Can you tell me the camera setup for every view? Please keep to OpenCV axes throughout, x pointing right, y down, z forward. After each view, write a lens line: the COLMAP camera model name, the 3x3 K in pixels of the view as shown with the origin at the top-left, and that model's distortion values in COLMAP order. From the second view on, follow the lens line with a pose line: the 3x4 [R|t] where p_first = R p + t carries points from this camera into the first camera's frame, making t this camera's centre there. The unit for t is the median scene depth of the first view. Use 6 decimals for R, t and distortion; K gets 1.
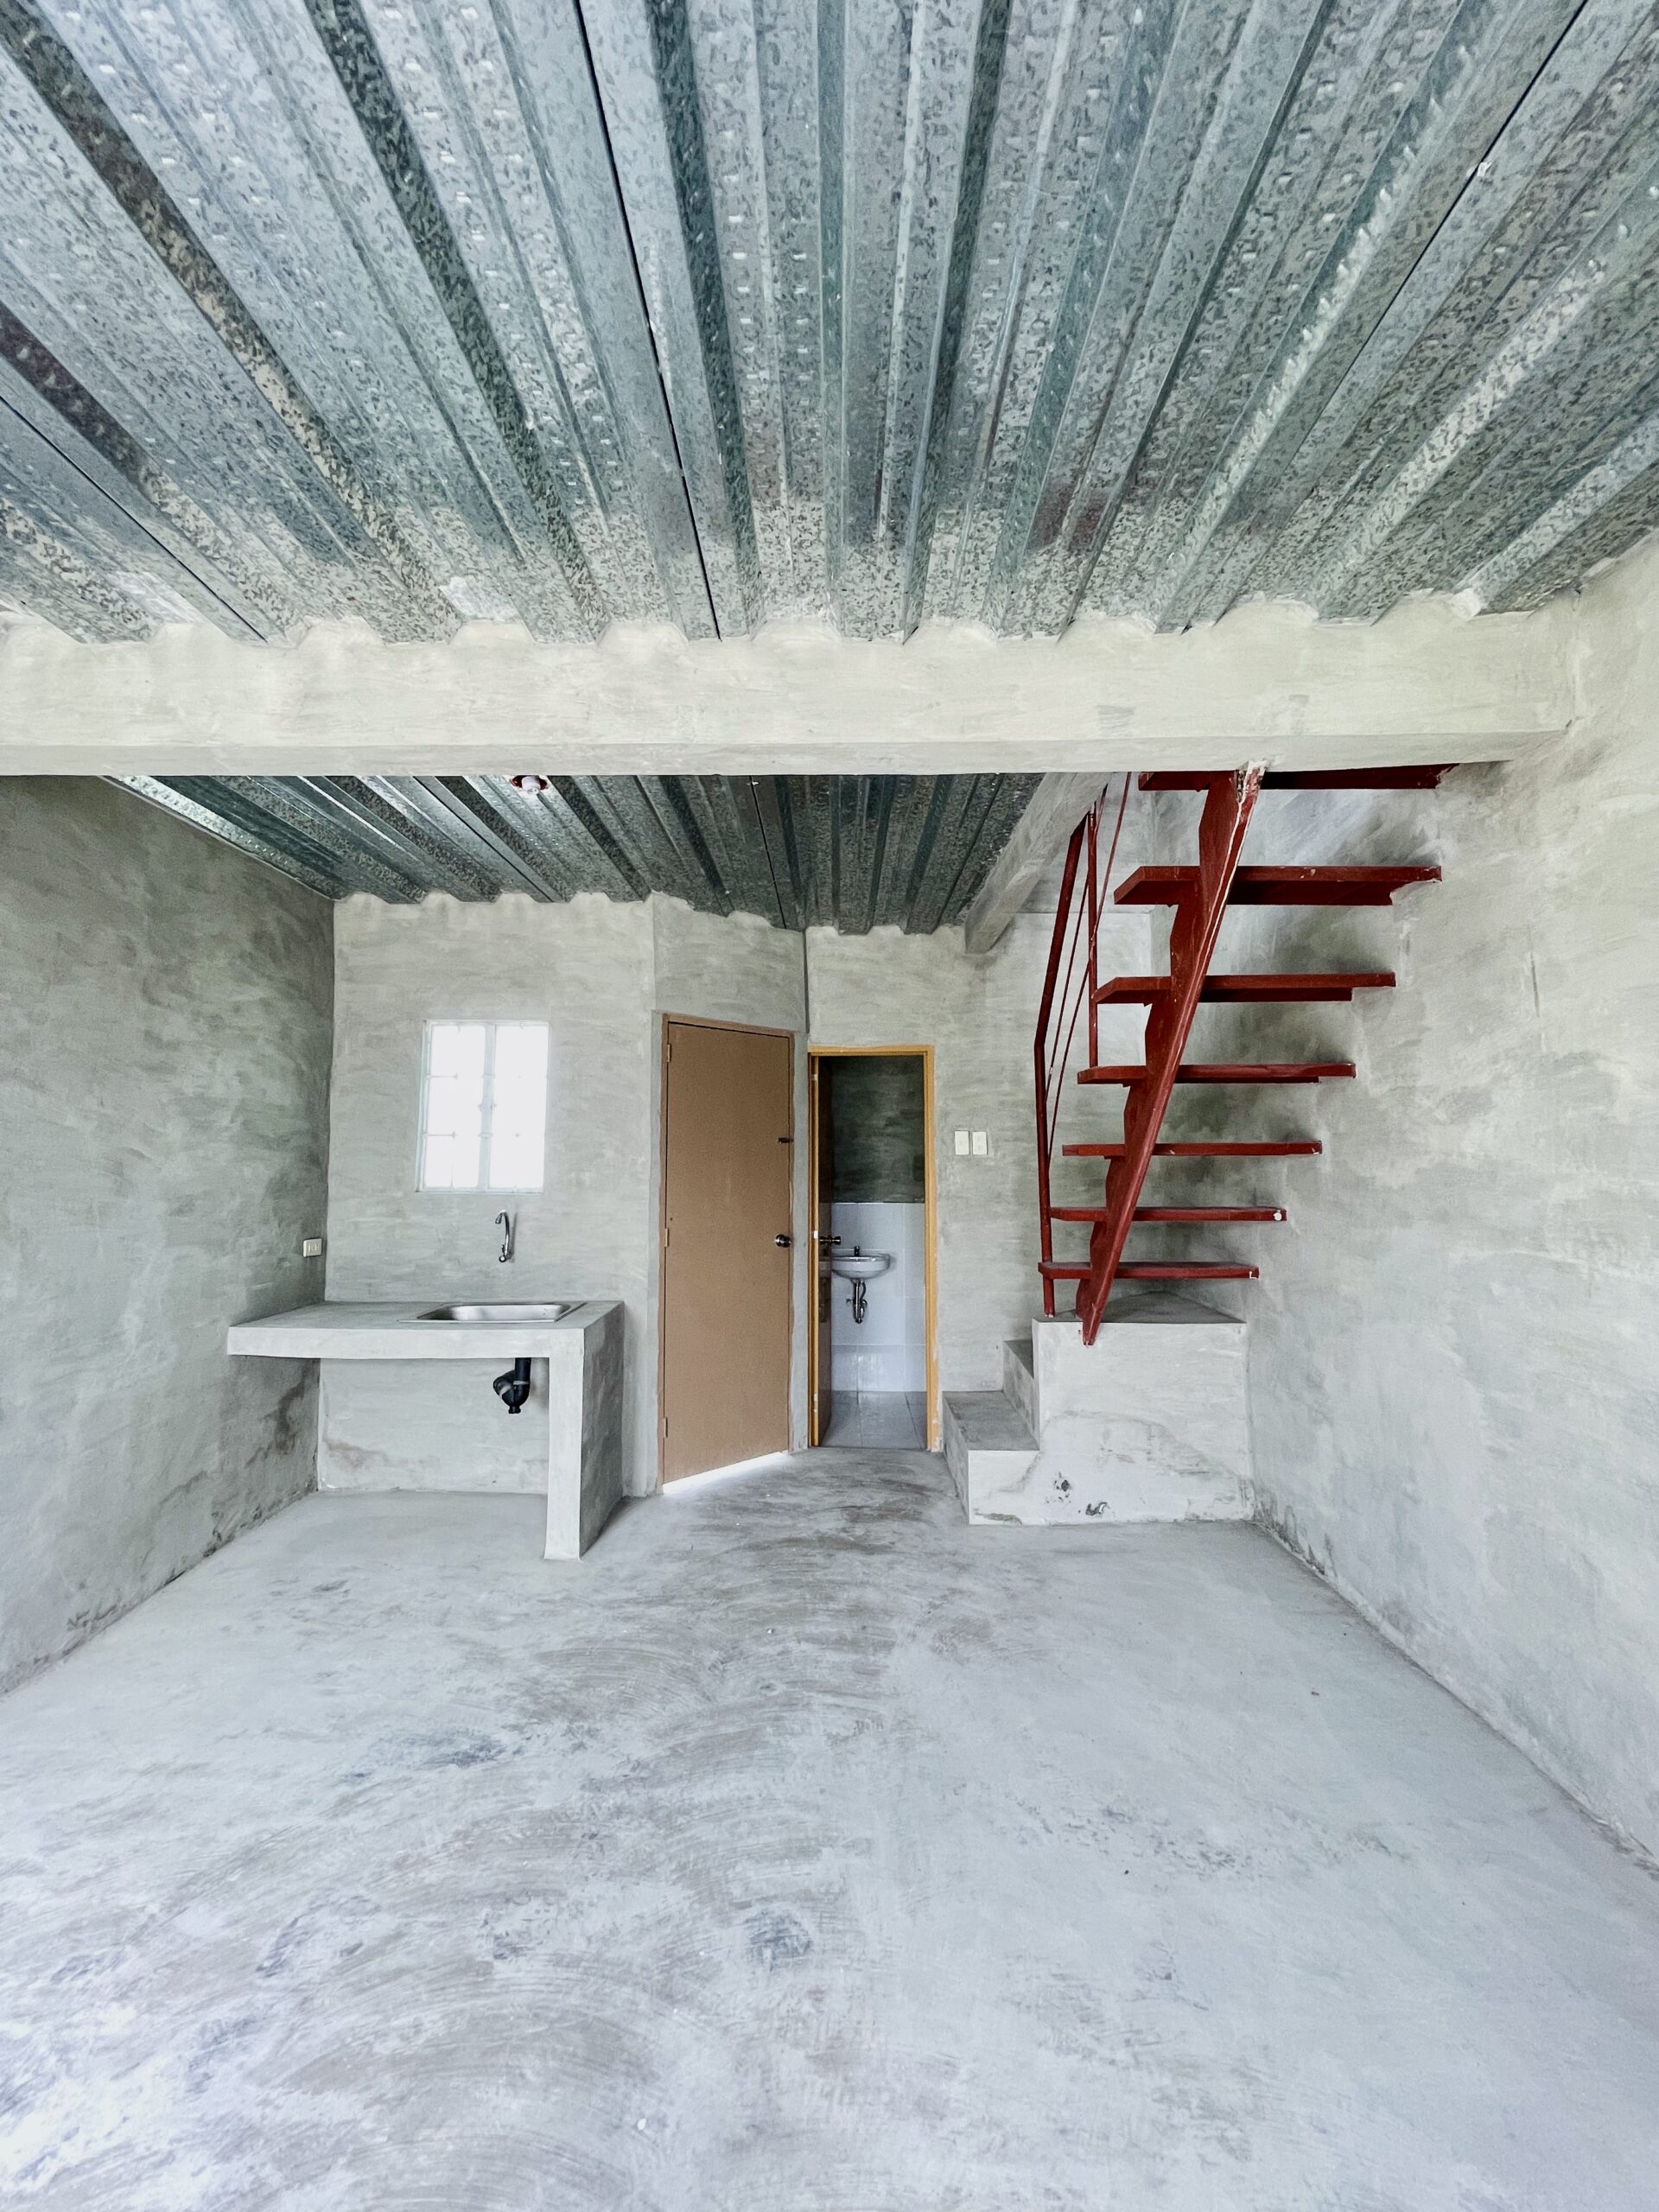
lens RADIAL K [[886.7, 0, 833.2], [0, 886.7, 1098.1], [0, 0, 1]] dist [0.001082, 0.000926]
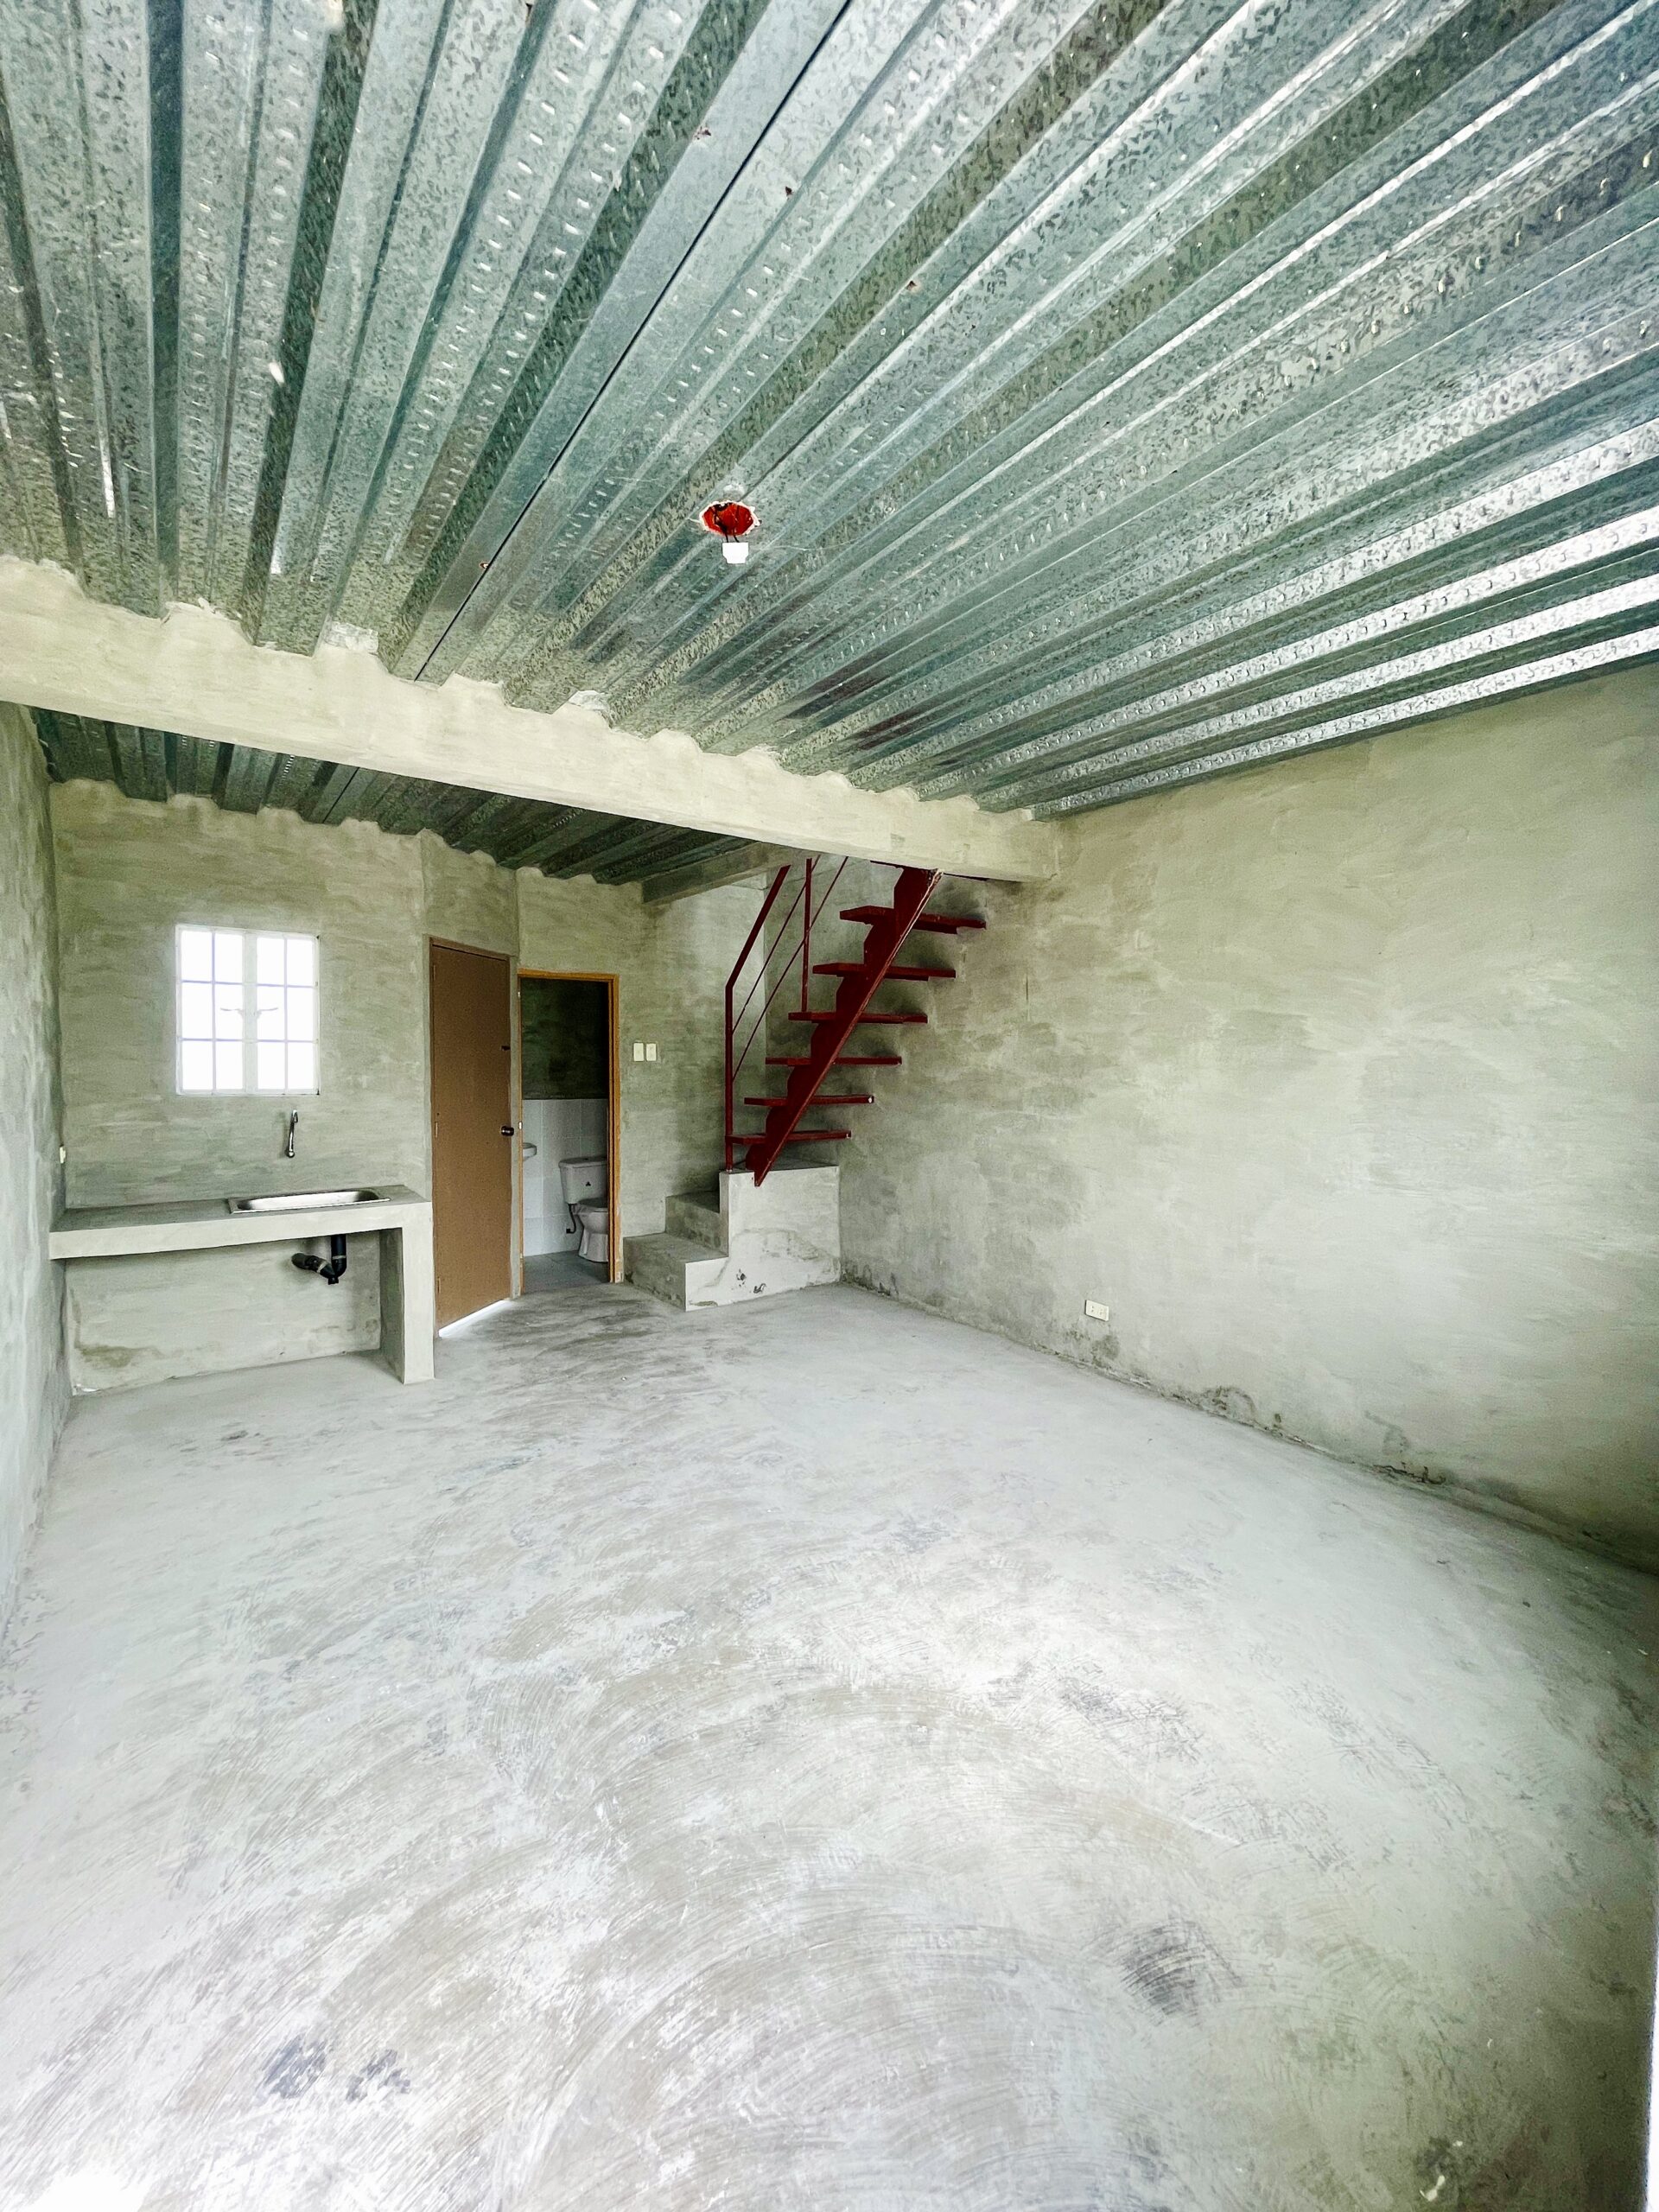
lens RADIAL K [[883.3, 0, 823.5], [0, 883.3, 1102.4], [0, 0, 1]] dist [-0.013514, -0.000265]
pose [[0.800427, -0.022450, 0.599009, -0.557250], [-0.049892, 0.993336, 0.103897, -0.032166], [-0.597350, -0.113048, 0.793973, -0.277225]]
